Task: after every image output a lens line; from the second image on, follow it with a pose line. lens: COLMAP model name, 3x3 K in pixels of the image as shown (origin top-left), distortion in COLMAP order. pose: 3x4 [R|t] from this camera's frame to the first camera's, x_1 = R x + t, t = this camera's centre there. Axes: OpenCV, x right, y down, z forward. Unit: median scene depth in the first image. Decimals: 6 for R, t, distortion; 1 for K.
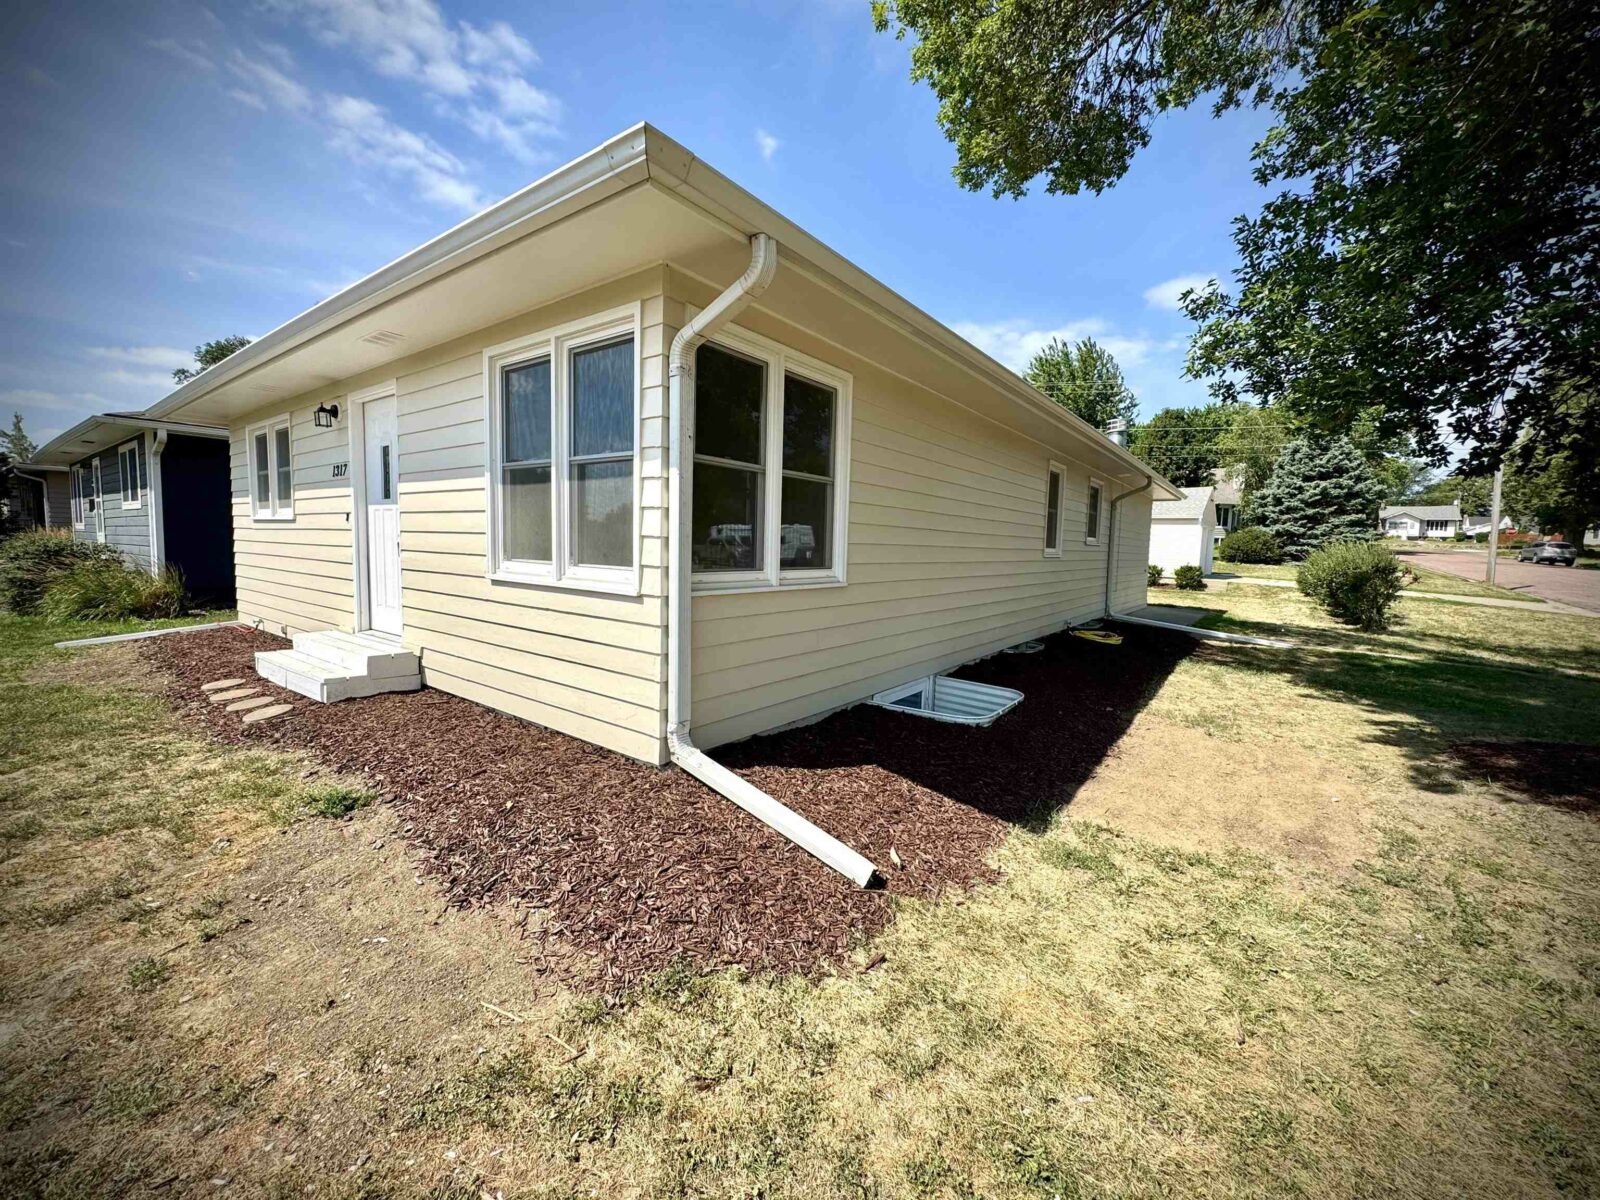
lens RADIAL K [[645.9, 0, 800.0], [0, 645.9, 600.0], [0, 0, 1]] dist [-0.001245, 0.000208]
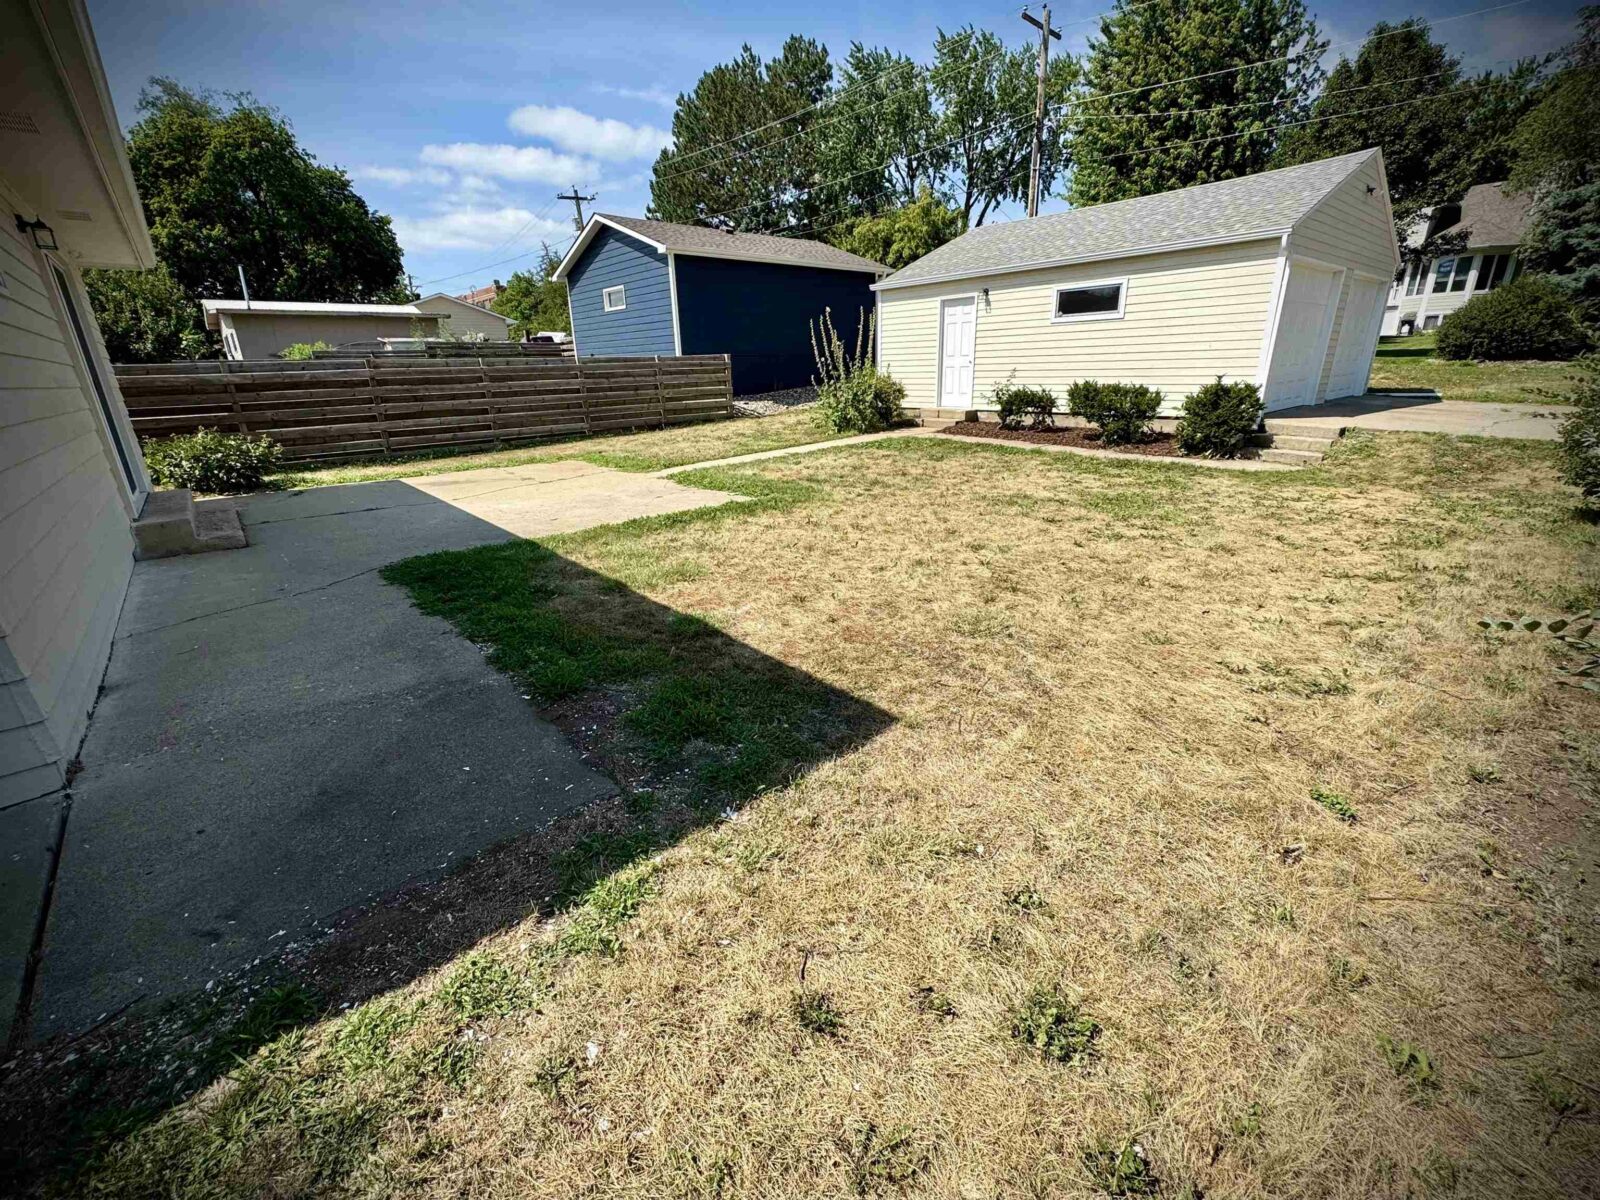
lens RADIAL K [[667.6, 0, 800.0], [0, 667.6, 600.0], [0, 0, 1]] dist [-0.002204, 0.000302]
pose [[0.975617, 0.021924, -0.218384, 2.737612], [0.033942, 0.967957, 0.248812, -0.225510], [0.216842, -0.250157, 0.943611, 3.442272]]
